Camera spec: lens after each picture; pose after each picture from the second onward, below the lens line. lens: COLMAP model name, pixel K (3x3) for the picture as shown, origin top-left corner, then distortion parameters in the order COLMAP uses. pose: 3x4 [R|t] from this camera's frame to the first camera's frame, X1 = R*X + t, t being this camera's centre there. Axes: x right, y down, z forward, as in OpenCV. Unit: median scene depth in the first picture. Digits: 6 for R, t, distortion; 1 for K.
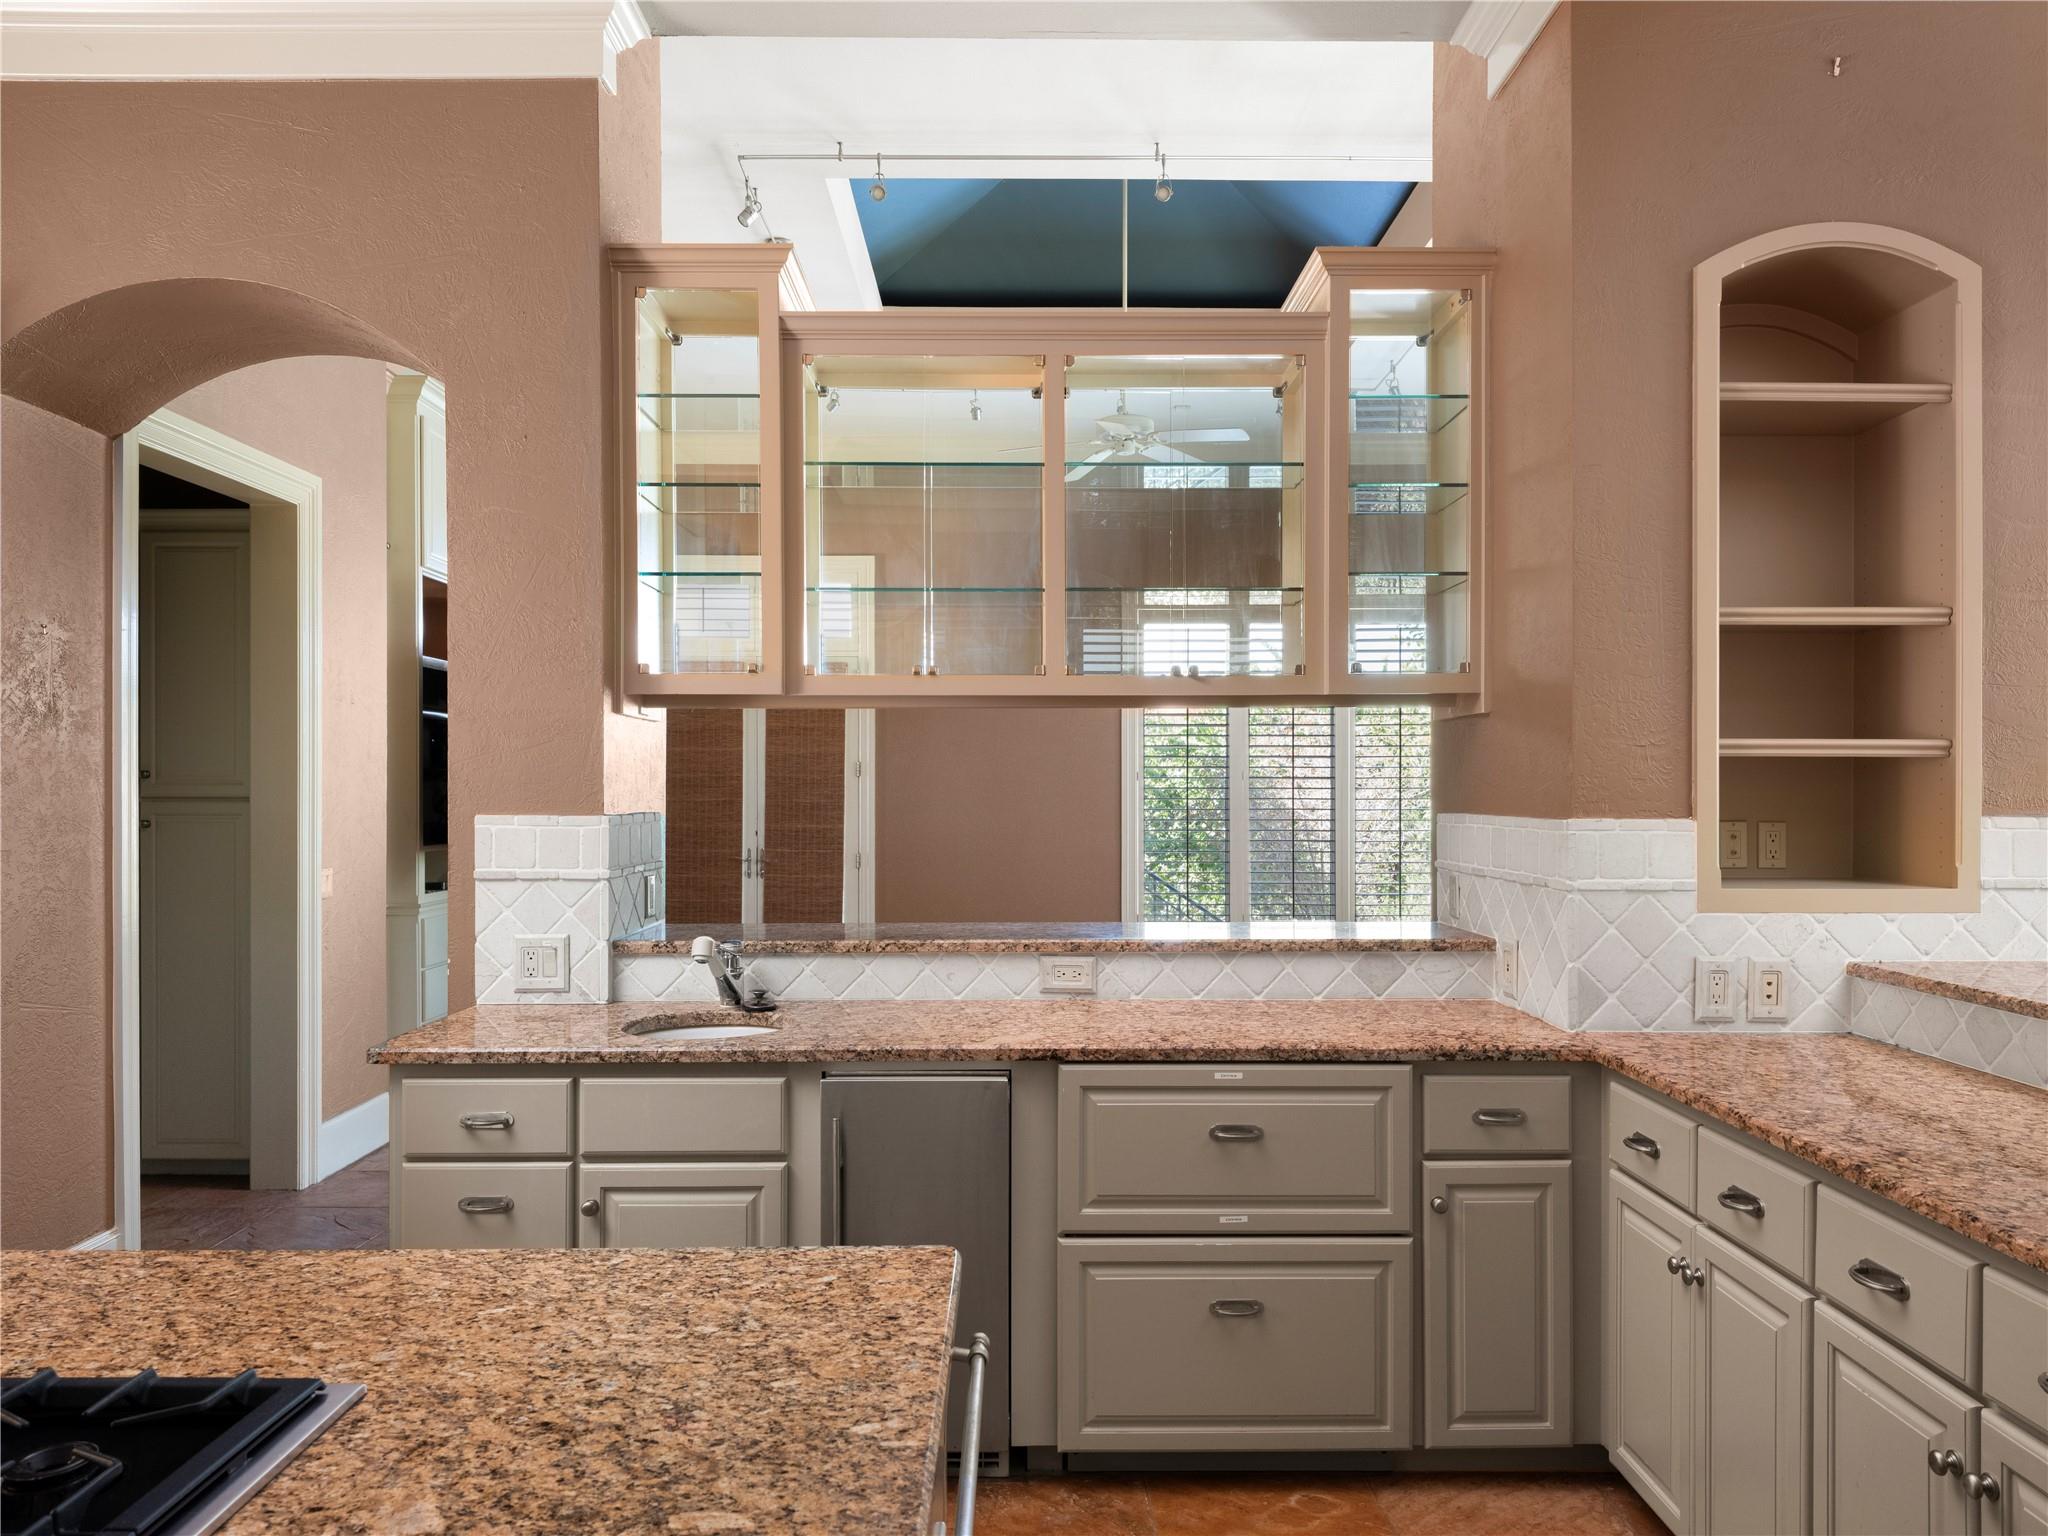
lens RADIAL K [[1410.5, 0, 1024.0], [0, 1410.5, 768.0], [0, 0, 1]] dist [0.002433, 0.000379]
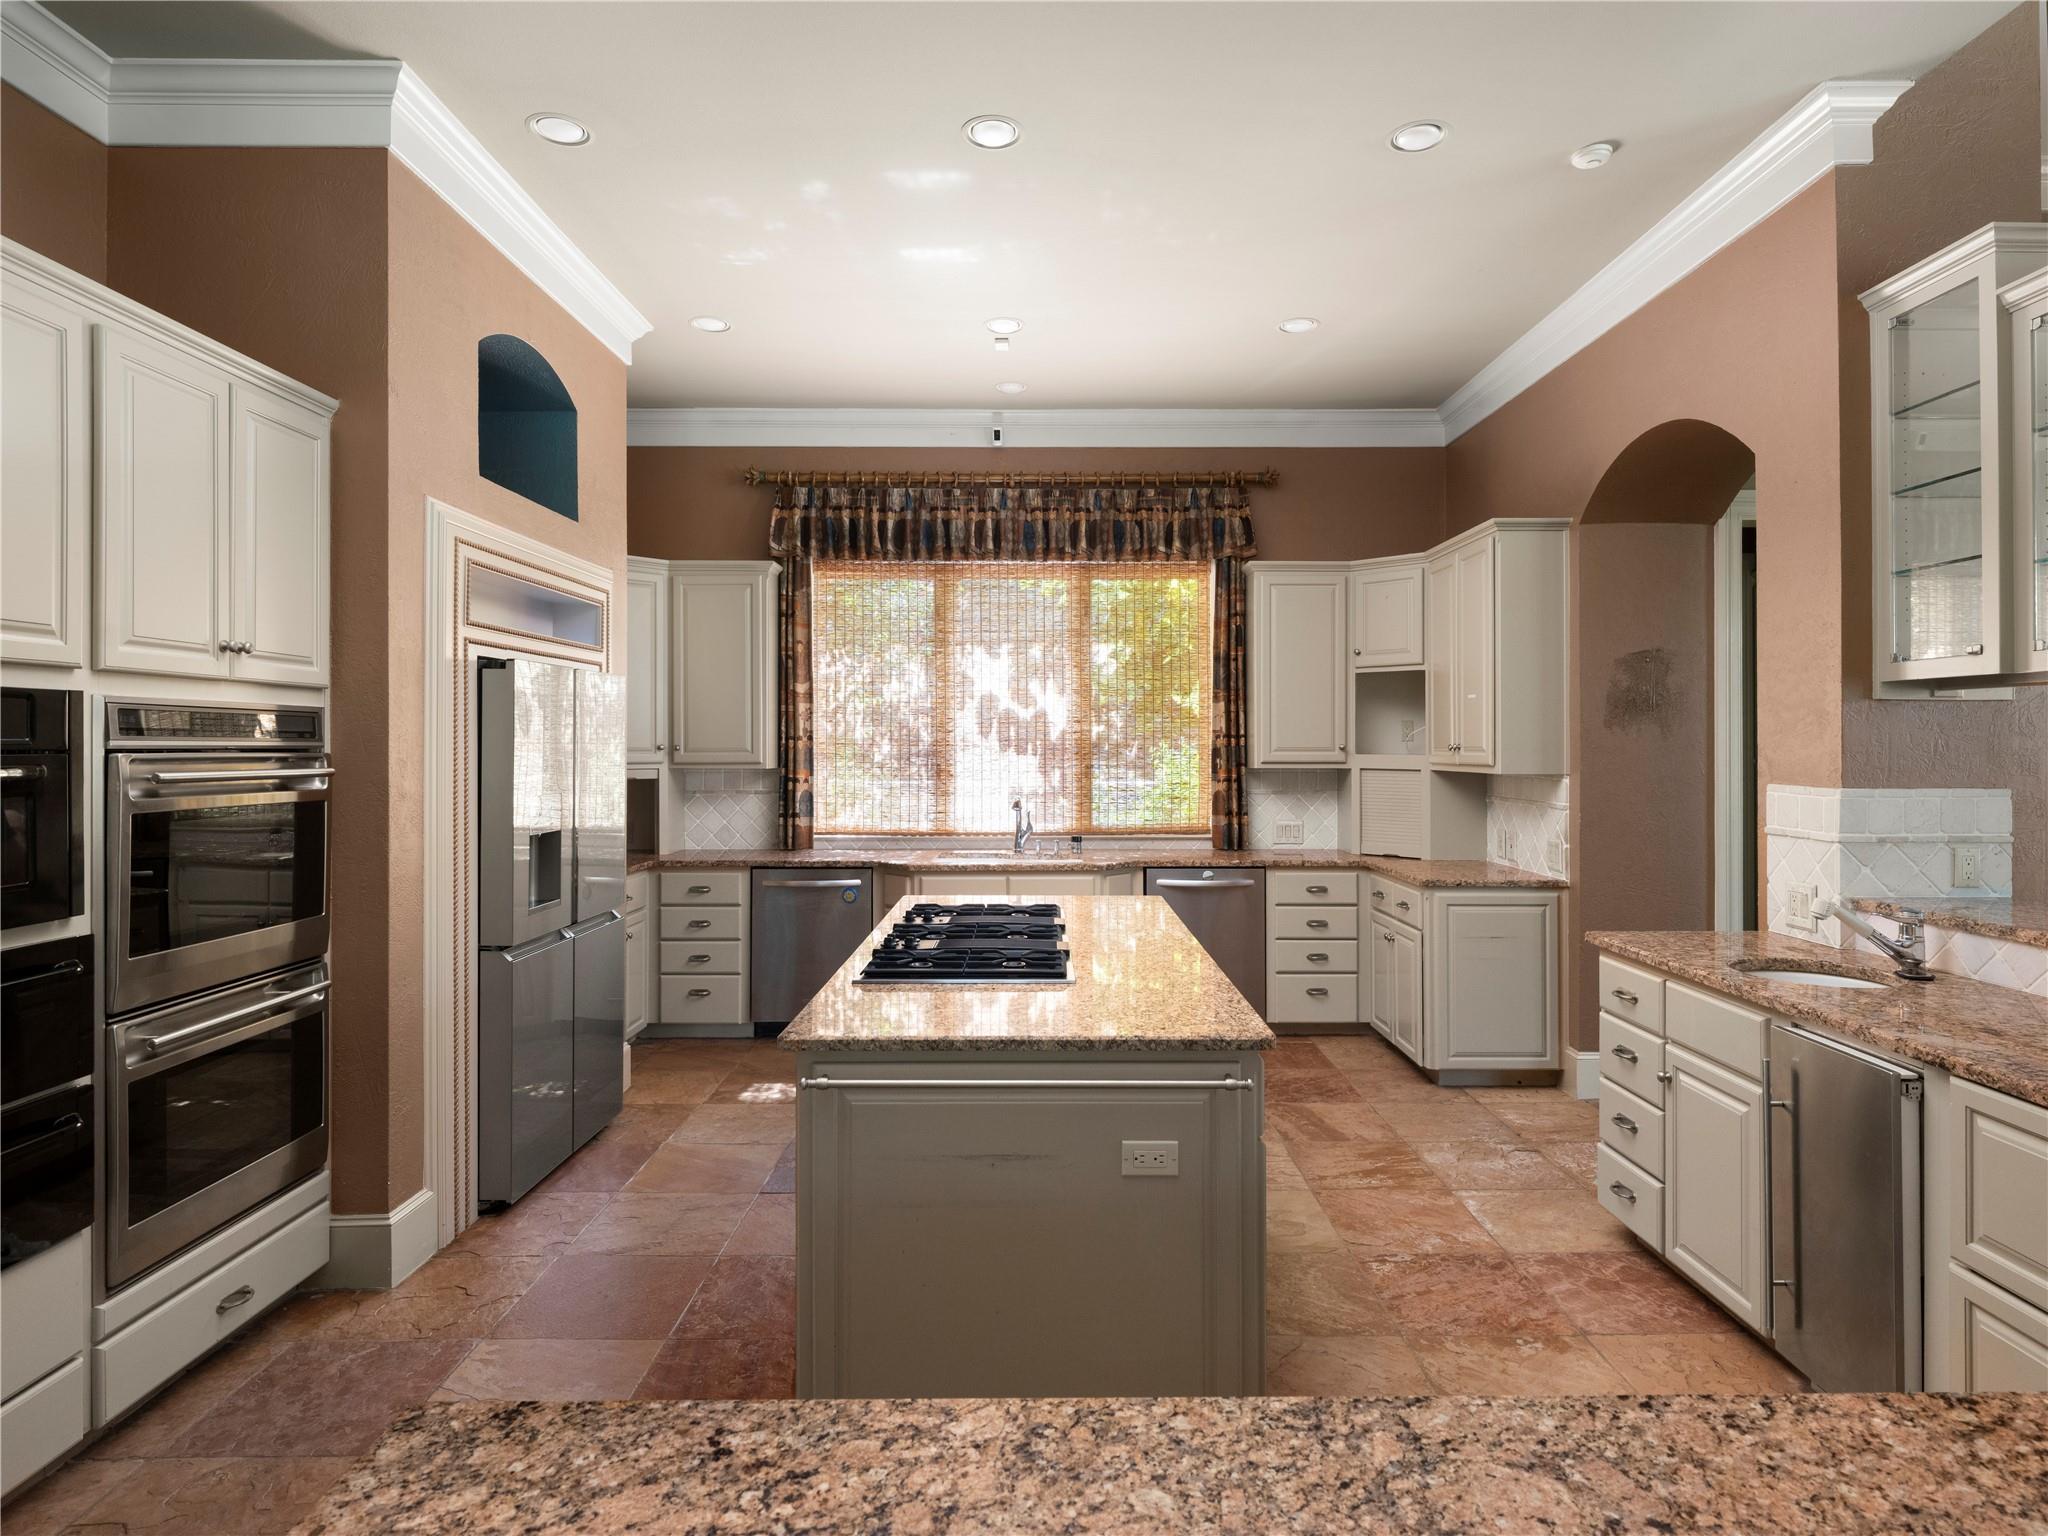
lens RADIAL K [[1157.5, 0, 1024.0], [0, 1157.5, 768.0], [0, 0, 1]] dist [0.002005, 0.000120]
pose [[-0.017456, 0.022427, -0.999596, 0.783106], [0.015816, 0.999630, 0.022152, -0.014897], [0.999723, -0.015423, -0.017805, 0.416863]]
